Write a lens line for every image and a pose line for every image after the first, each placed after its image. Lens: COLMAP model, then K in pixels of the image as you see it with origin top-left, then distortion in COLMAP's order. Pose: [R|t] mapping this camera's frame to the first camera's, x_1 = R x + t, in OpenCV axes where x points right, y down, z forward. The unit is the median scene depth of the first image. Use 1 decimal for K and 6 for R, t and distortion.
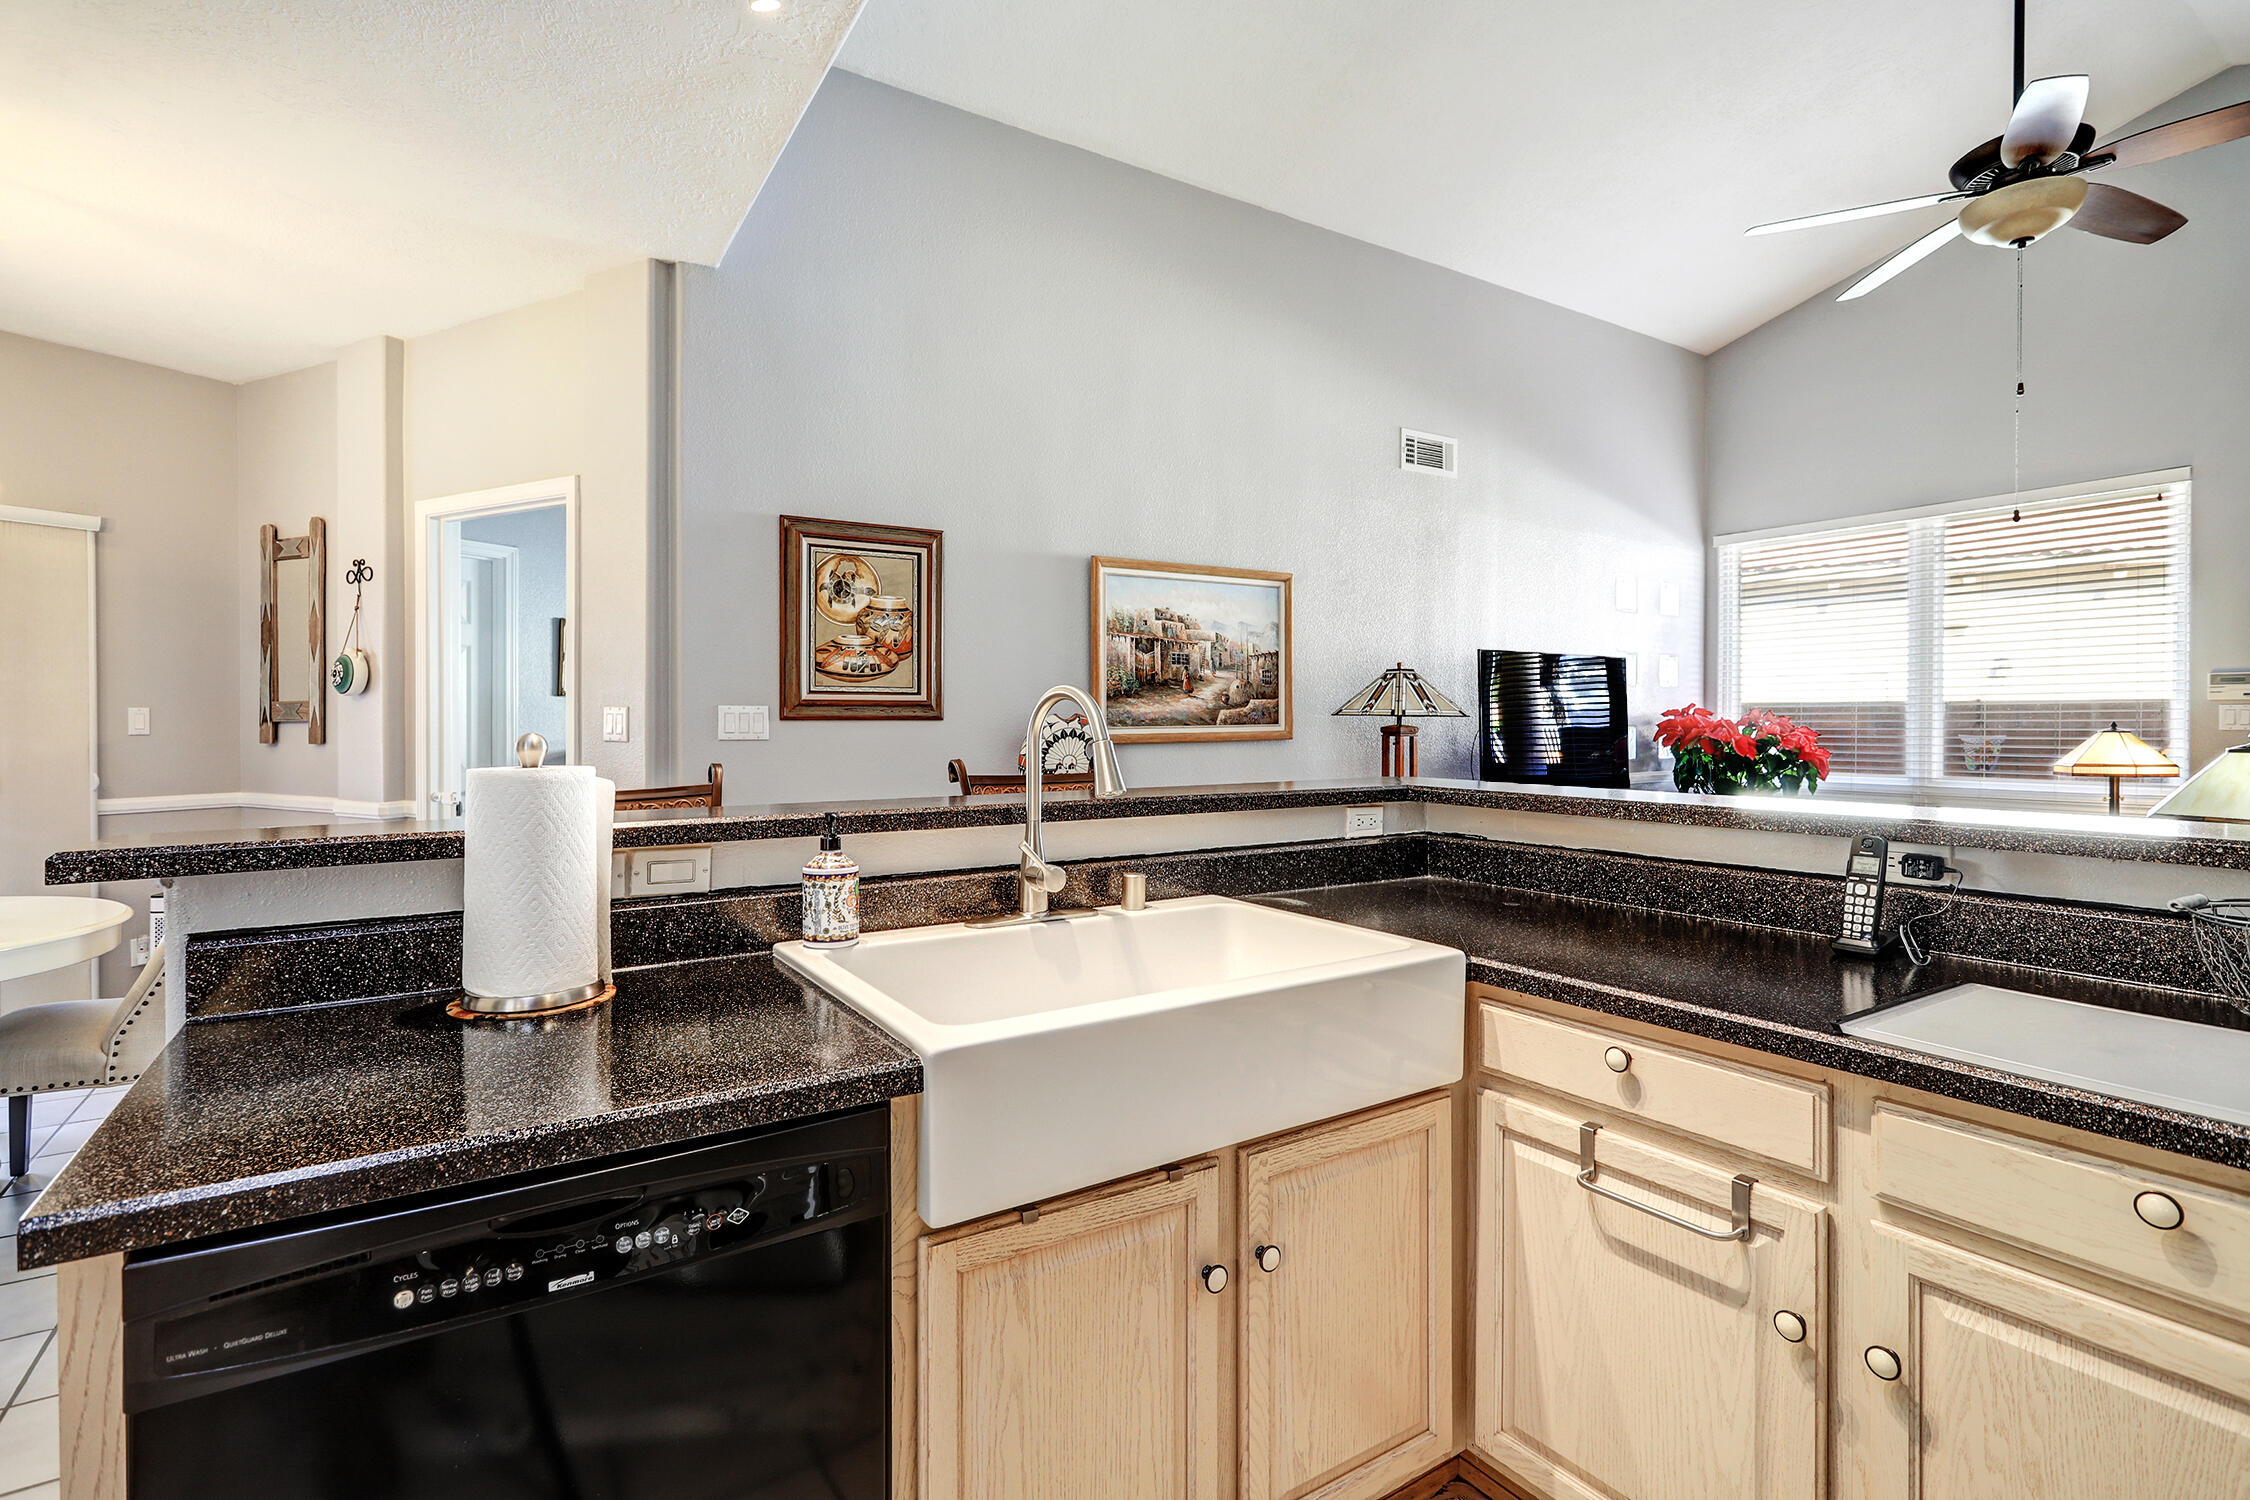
lens RADIAL K [[1069.5, 0, 1126.7], [0, 1069.5, 731.4], [0, 0, 1]] dist [-0.000638, -0.000786]
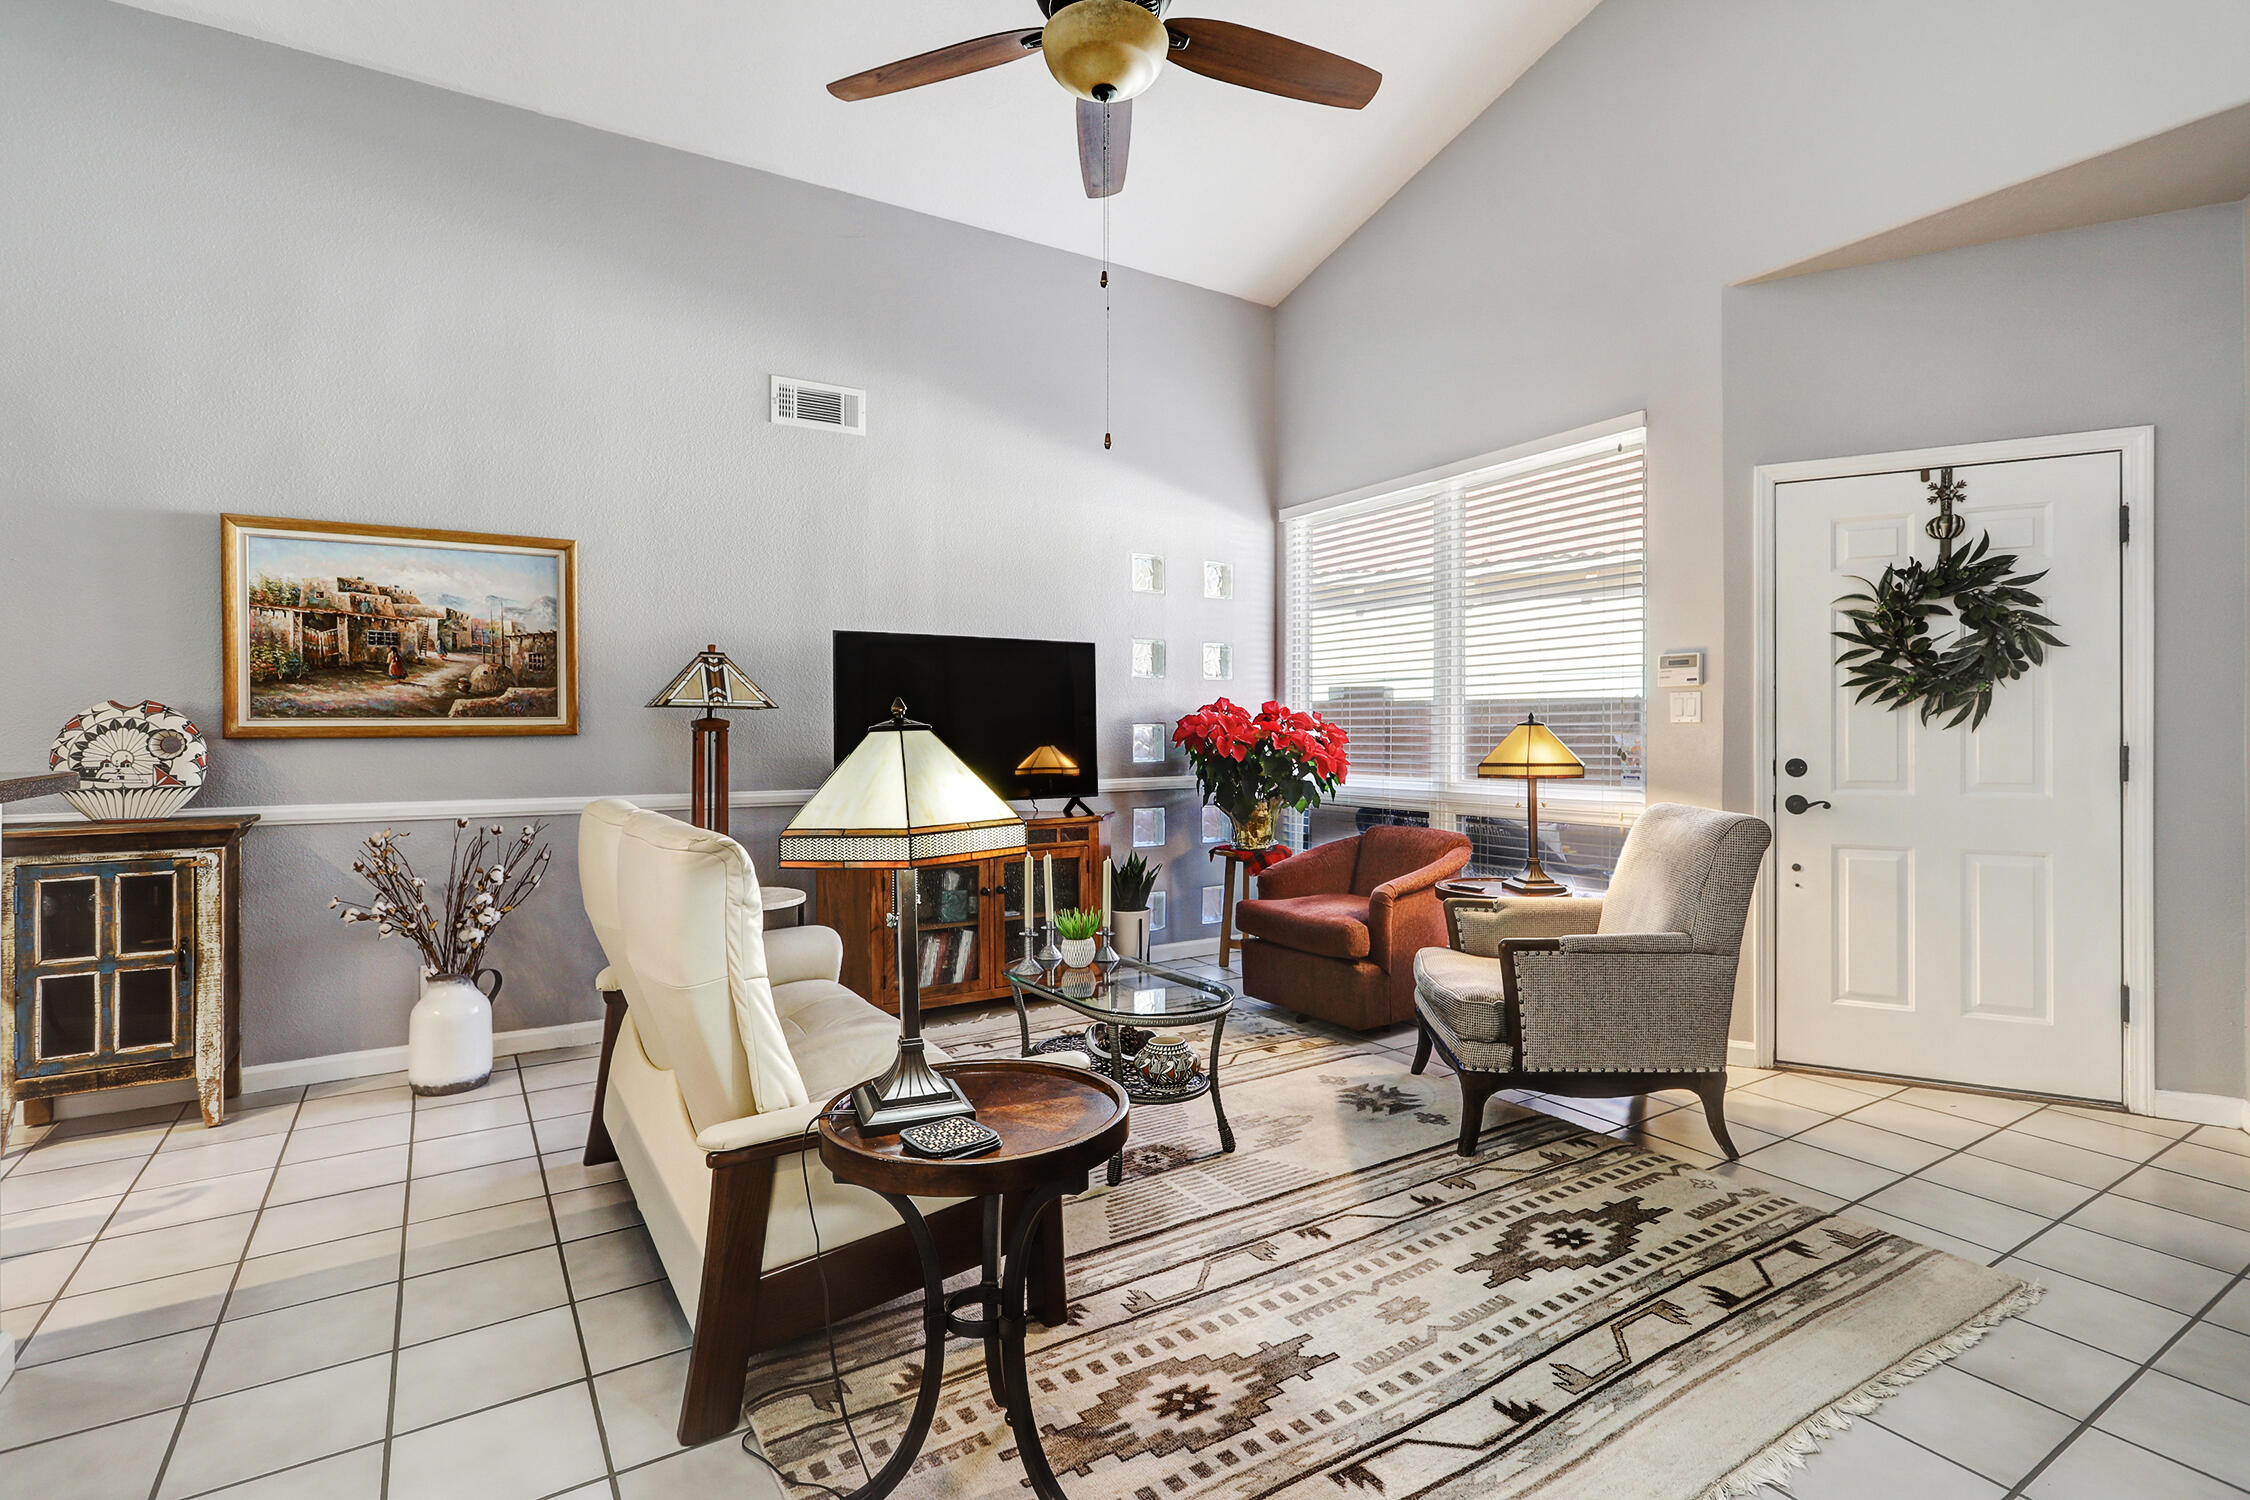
lens RADIAL K [[1069.5, 0, 1122.5], [0, 1069.5, 751.4], [0, 0, 1]] dist [-0.000638, -0.000786]
pose [[0.999974, 0.001324, -0.007058, 0.626413], [-0.001249, 0.999943, 0.010604, 0.011653], [0.007072, -0.010595, 0.999919, 0.156374]]
